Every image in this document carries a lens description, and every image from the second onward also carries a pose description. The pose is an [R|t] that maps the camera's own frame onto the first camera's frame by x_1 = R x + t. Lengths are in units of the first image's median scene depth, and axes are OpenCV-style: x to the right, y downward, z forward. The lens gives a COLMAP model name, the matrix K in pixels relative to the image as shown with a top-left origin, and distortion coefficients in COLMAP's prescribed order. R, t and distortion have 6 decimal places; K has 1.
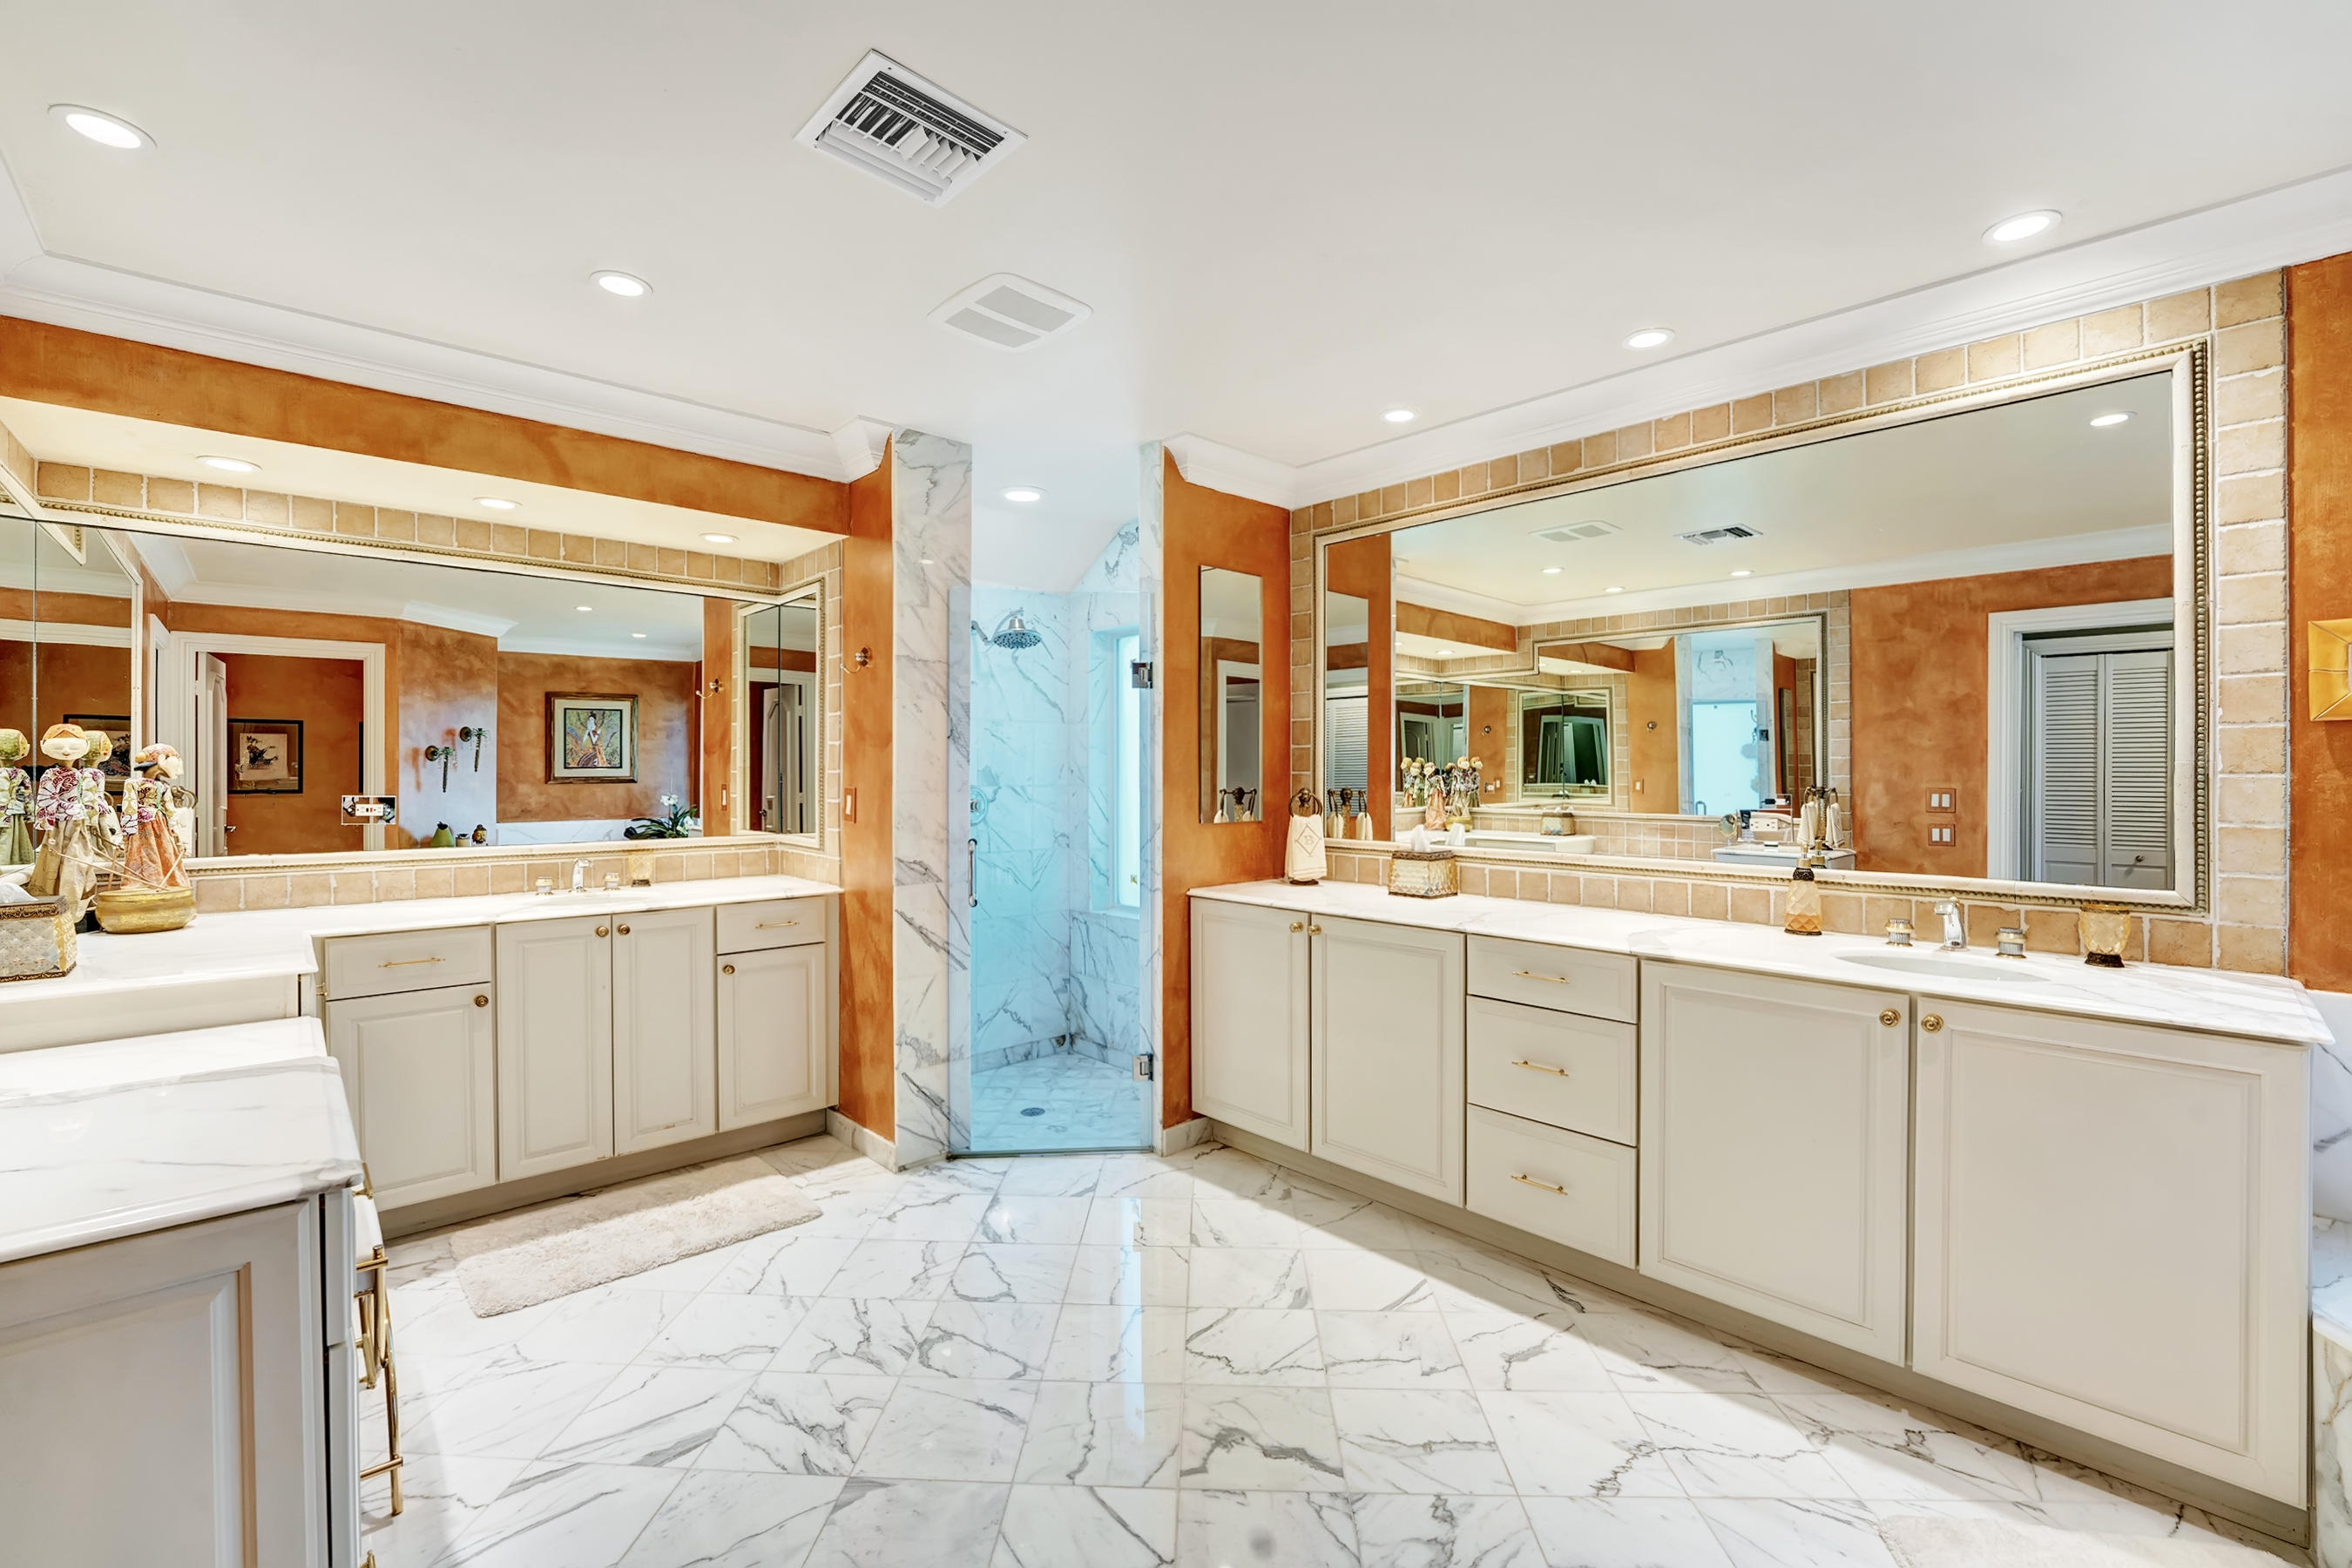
lens RADIAL K [[984.5, 0, 1179.0], [0, 984.5, 780.0], [0, 0, 1]] dist [-0.026419, 0.005434]
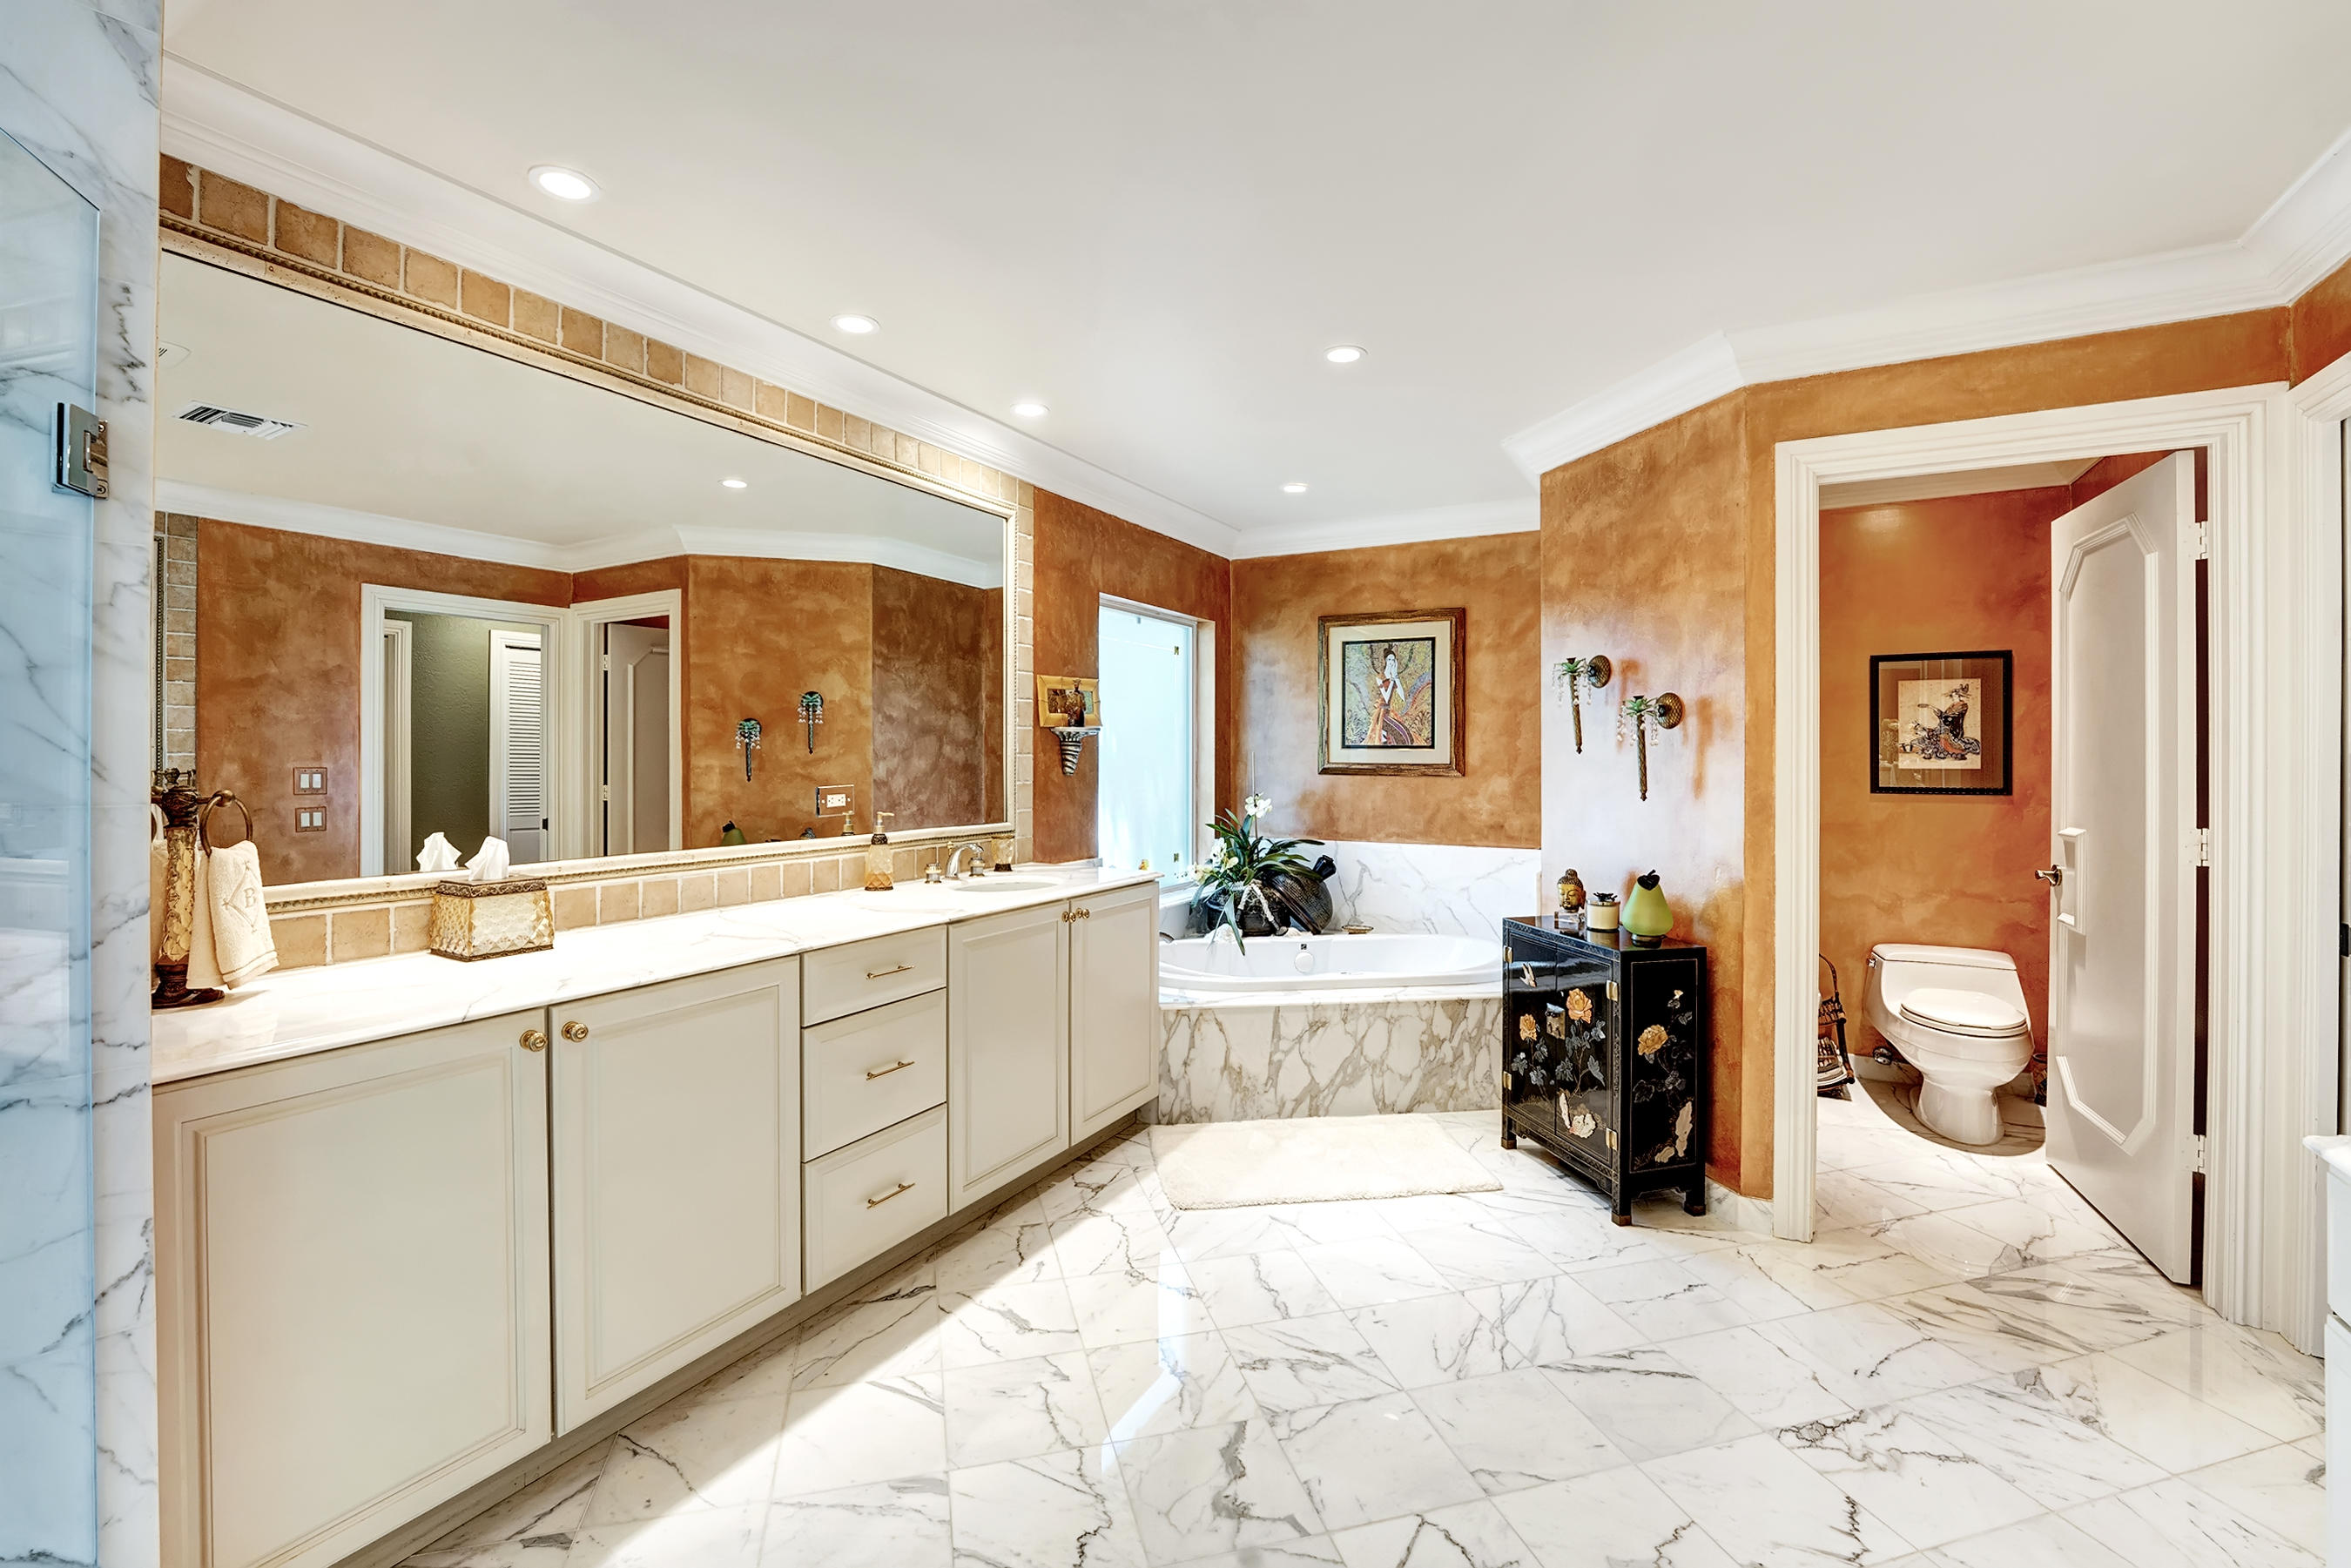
lens RADIAL K [[984.0, 0, 1177.2], [0, 984.0, 749.4], [0, 0, 1]] dist [-0.026419, 0.005434]
pose [[-0.286643, 0.002749, 0.958034, -0.496227], [0.003155, 0.999993, -0.001926, -0.006866], [-0.958032, 0.002470, -0.286650, 0.825588]]
